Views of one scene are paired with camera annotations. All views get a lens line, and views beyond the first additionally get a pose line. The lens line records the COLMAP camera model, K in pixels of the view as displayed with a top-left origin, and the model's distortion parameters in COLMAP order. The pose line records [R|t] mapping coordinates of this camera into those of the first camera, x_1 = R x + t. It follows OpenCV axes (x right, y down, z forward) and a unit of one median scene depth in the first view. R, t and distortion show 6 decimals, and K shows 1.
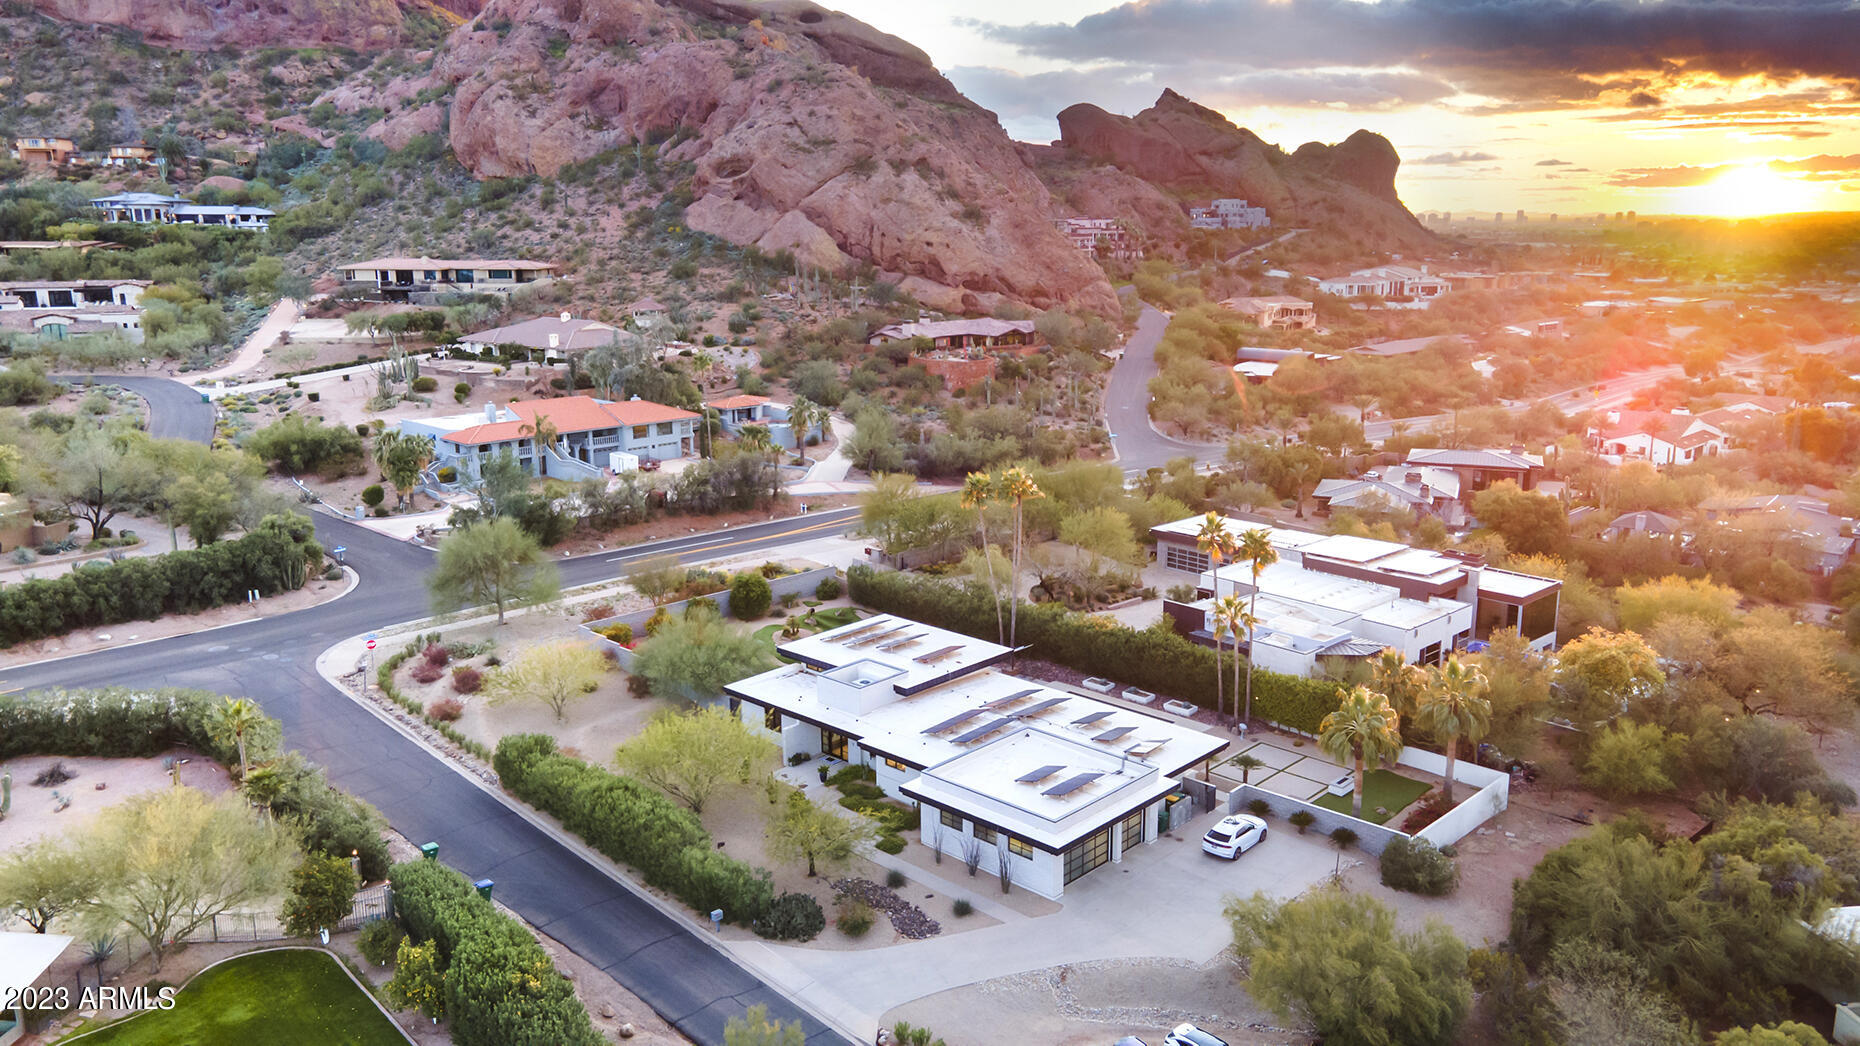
lens RADIAL K [[1347.0, 0, 933.9], [0, 1347.0, 520.5], [0, 0, 1]] dist [0.056497, -0.002463]
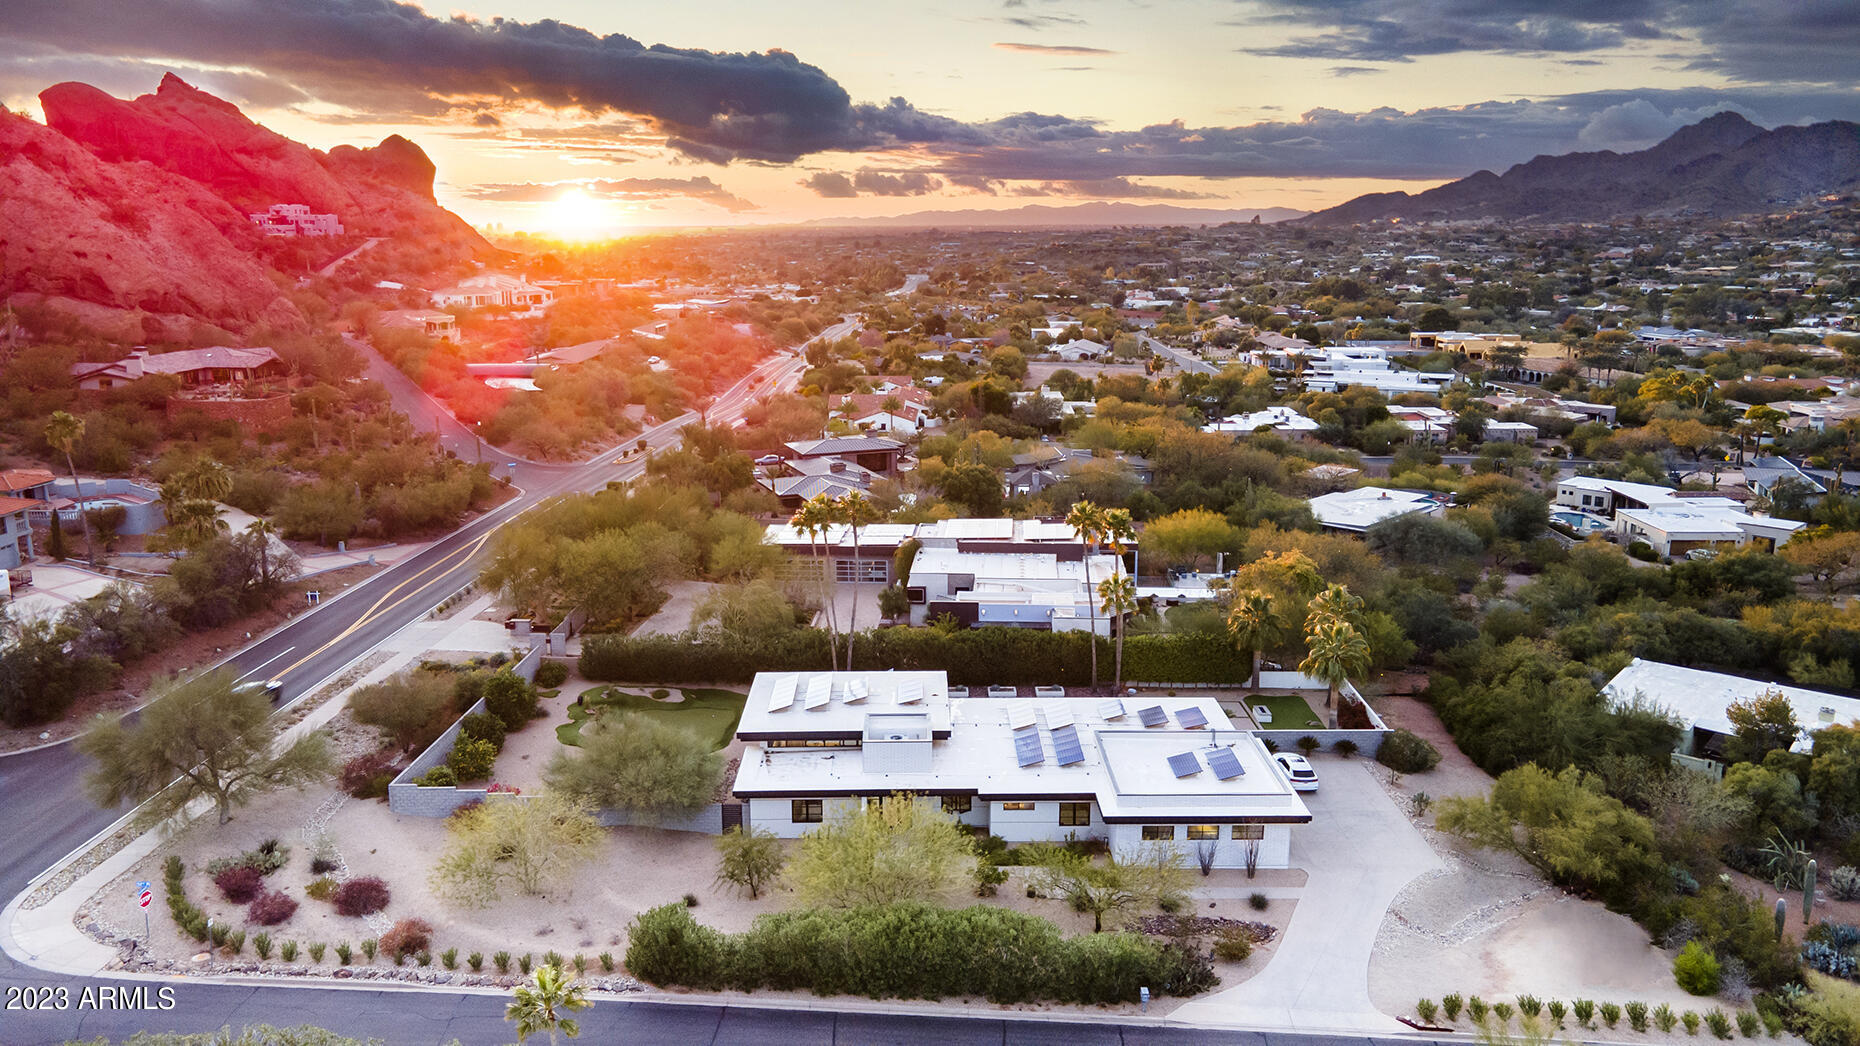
lens RADIAL K [[1347.0, 0, 925.2], [0, 1347.0, 522.2], [0, 0, 1]] dist [0.056497, -0.002463]
pose [[0.725003, -0.148545, 0.672537, -0.205169], [0.152378, 0.986862, 0.053706, -0.022301], [-0.671679, 0.063543, 0.738113, 0.101925]]
